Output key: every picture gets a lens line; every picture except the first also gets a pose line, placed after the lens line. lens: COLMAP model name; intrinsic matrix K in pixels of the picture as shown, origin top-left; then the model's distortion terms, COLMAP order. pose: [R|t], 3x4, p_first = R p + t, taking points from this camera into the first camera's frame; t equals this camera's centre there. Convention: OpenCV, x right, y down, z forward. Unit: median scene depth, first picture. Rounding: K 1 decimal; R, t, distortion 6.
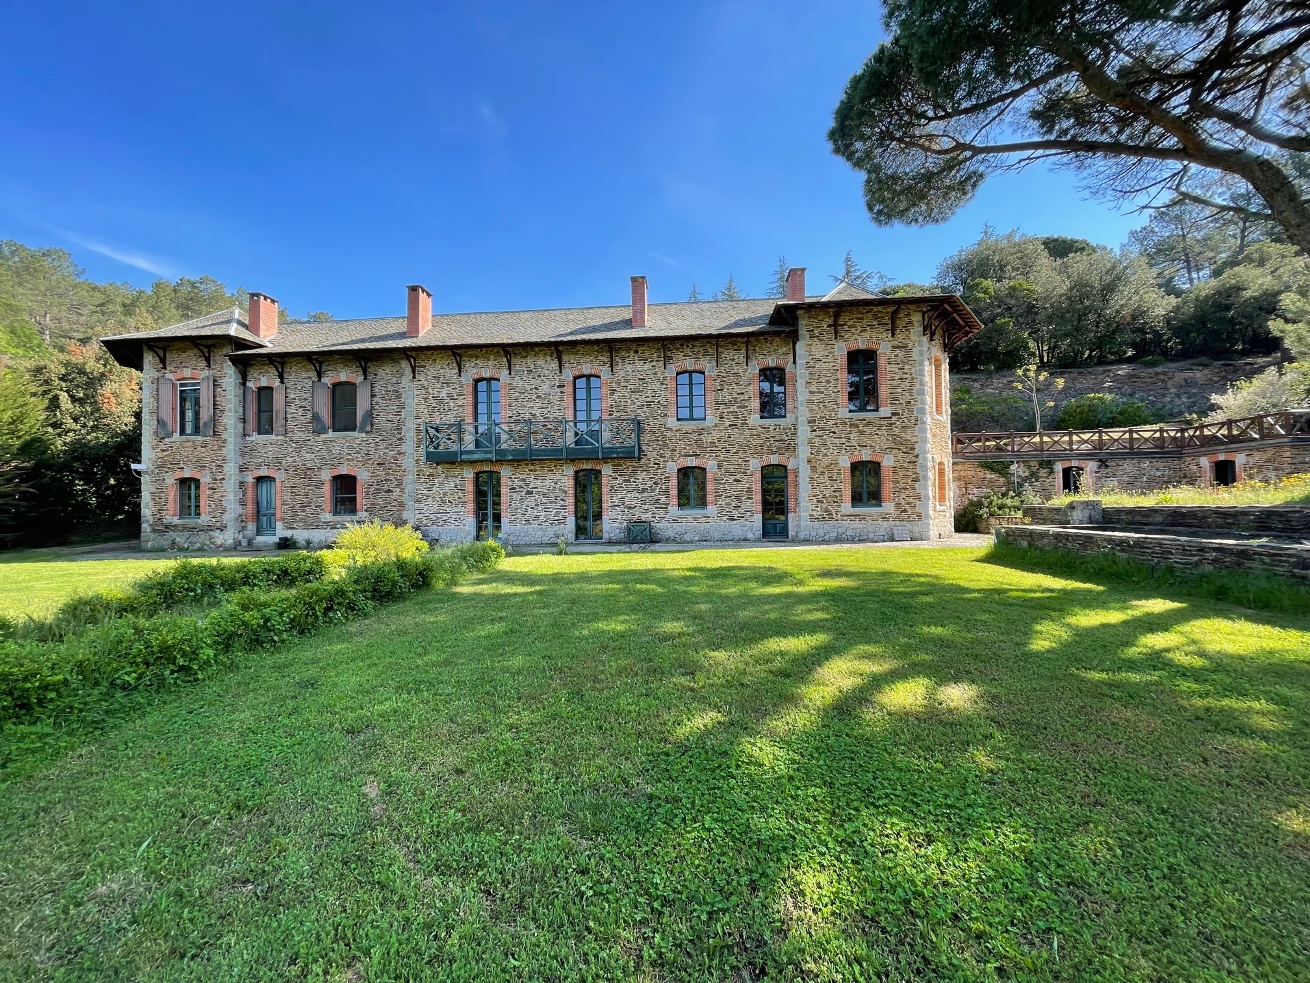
lens RADIAL K [[520.9, 0, 654.6], [0, 520.9, 493.6], [0, 0, 1]] dist [-0.002069, -0.000119]
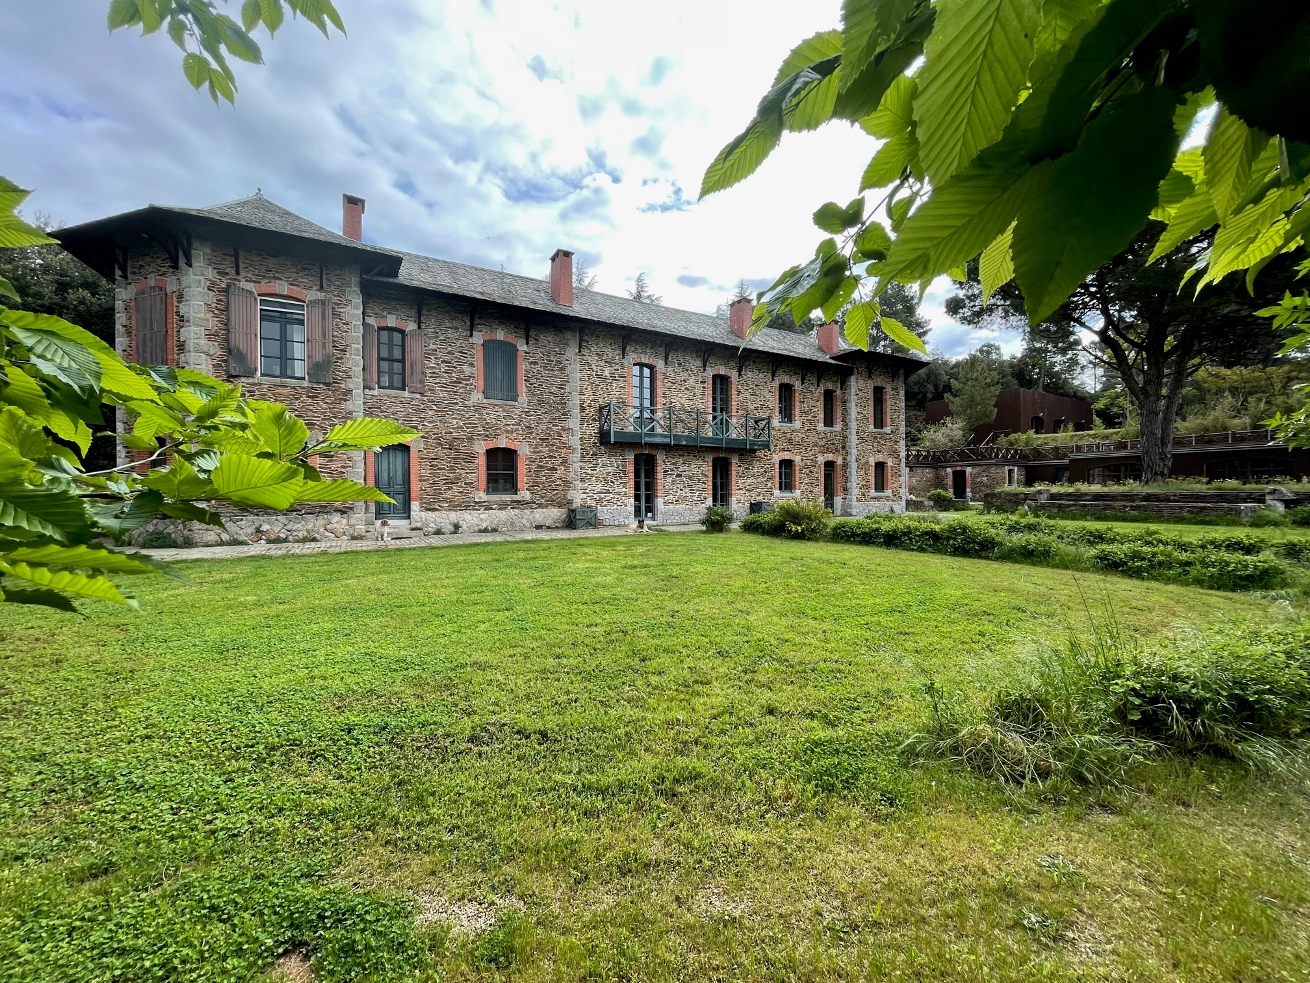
lens RADIAL K [[520.9, 0, 658.8], [0, 520.9, 490.7], [0, 0, 1]] dist [-0.002069, -0.000119]
pose [[0.811900, 0.015377, 0.583594, -0.909596], [-0.022063, 0.999747, 0.004352, 0.026325], [-0.583380, -0.016409, 0.812034, 0.136744]]
